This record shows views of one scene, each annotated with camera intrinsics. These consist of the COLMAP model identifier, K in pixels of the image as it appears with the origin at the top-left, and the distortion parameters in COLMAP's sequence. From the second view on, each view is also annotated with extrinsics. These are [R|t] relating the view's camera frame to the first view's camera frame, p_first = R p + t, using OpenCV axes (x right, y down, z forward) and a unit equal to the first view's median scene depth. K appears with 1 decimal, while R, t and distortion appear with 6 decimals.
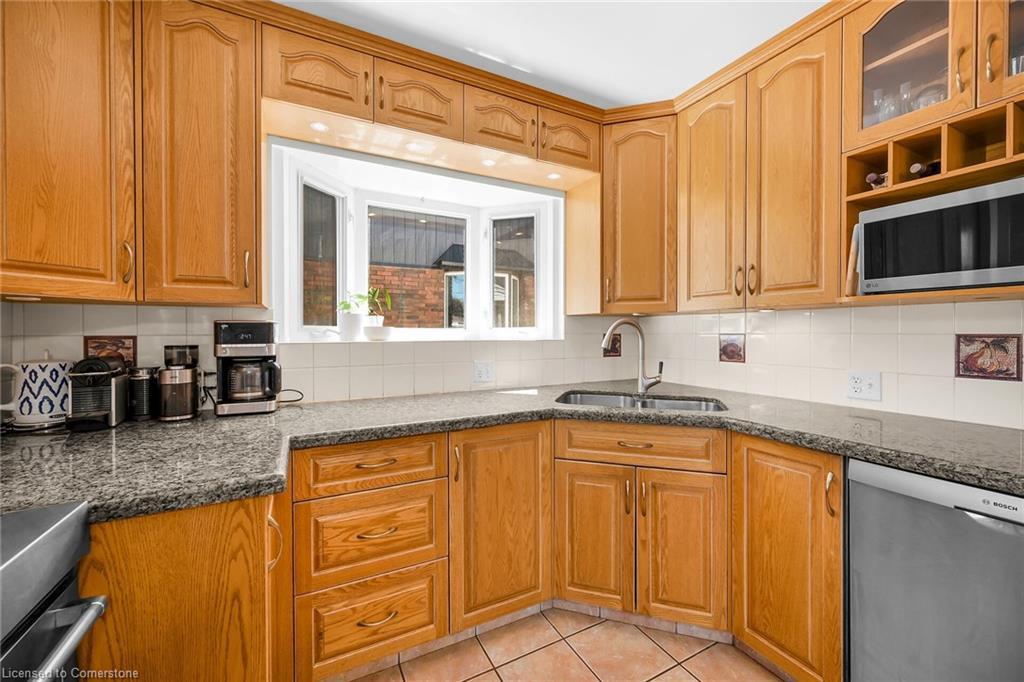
lens RADIAL K [[419.2, 0, 513.8], [0, 419.2, 338.2], [0, 0, 1]] dist [-0.004047, 0.000024]
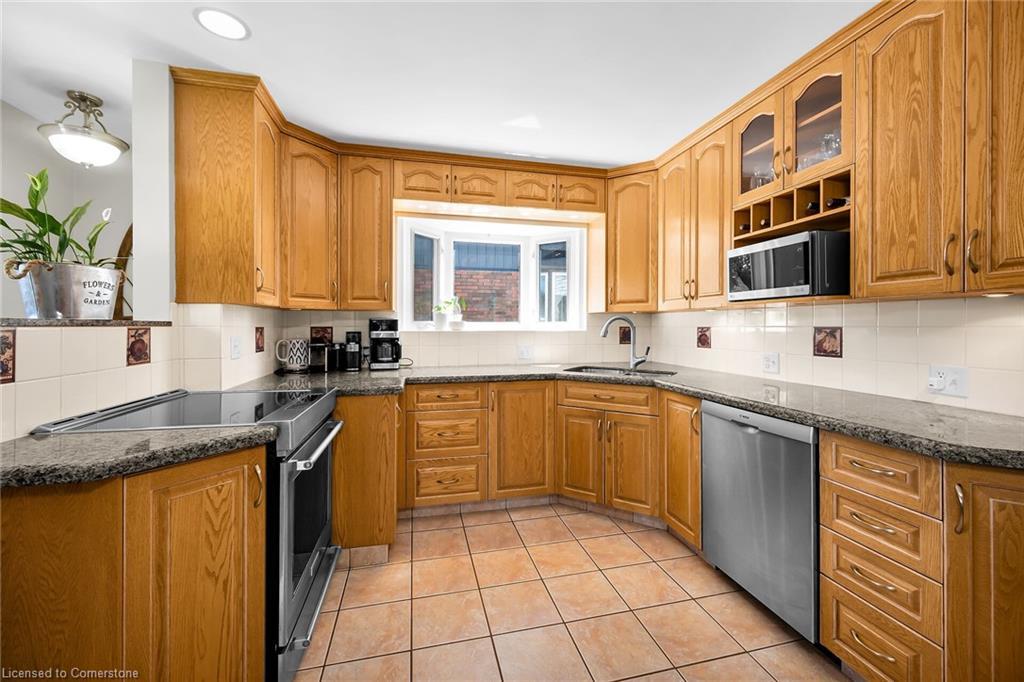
lens RADIAL K [[419.2, 0, 506.3], [0, 419.2, 327.1], [0, 0, 1]] dist [-0.004047, 0.000024]
pose [[0.966146, 0.002726, -0.257982, 0.345721], [-0.005466, 0.999936, -0.009903, 0.010752], [0.257938, 0.010978, 0.966099, -0.628545]]
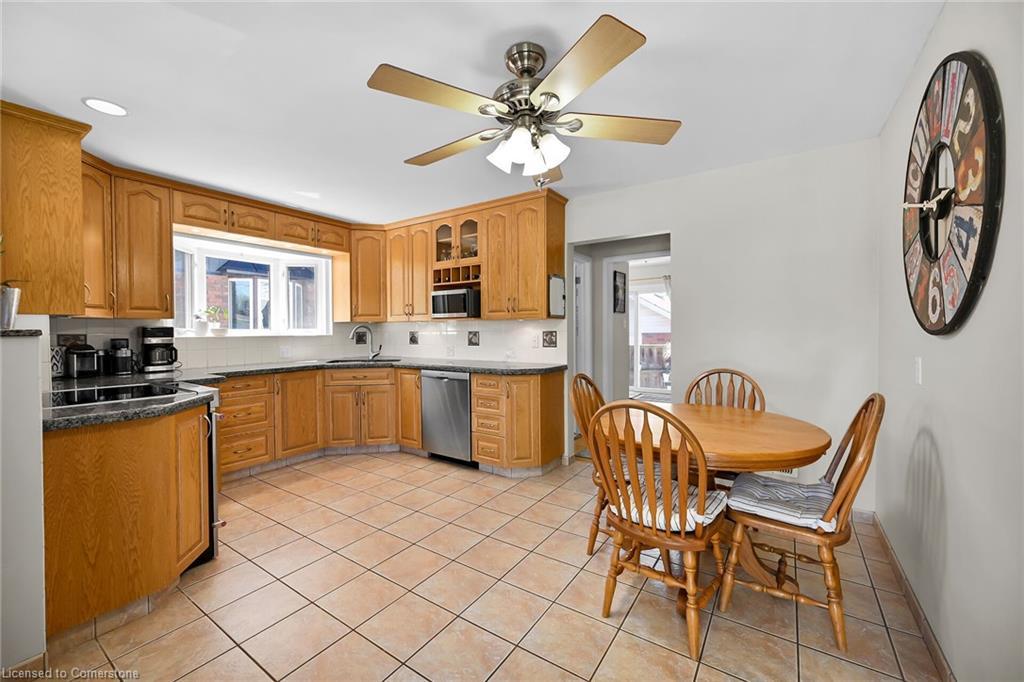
lens RADIAL K [[419.2, 0, 518.2], [0, 419.2, 336.6], [0, 0, 1]] dist [-0.004047, 0.000024]
pose [[0.880834, -0.010884, 0.473299, -0.054473], [0.010400, 0.999939, 0.003639, 0.019171], [-0.473310, 0.001718, 0.880894, -1.639209]]
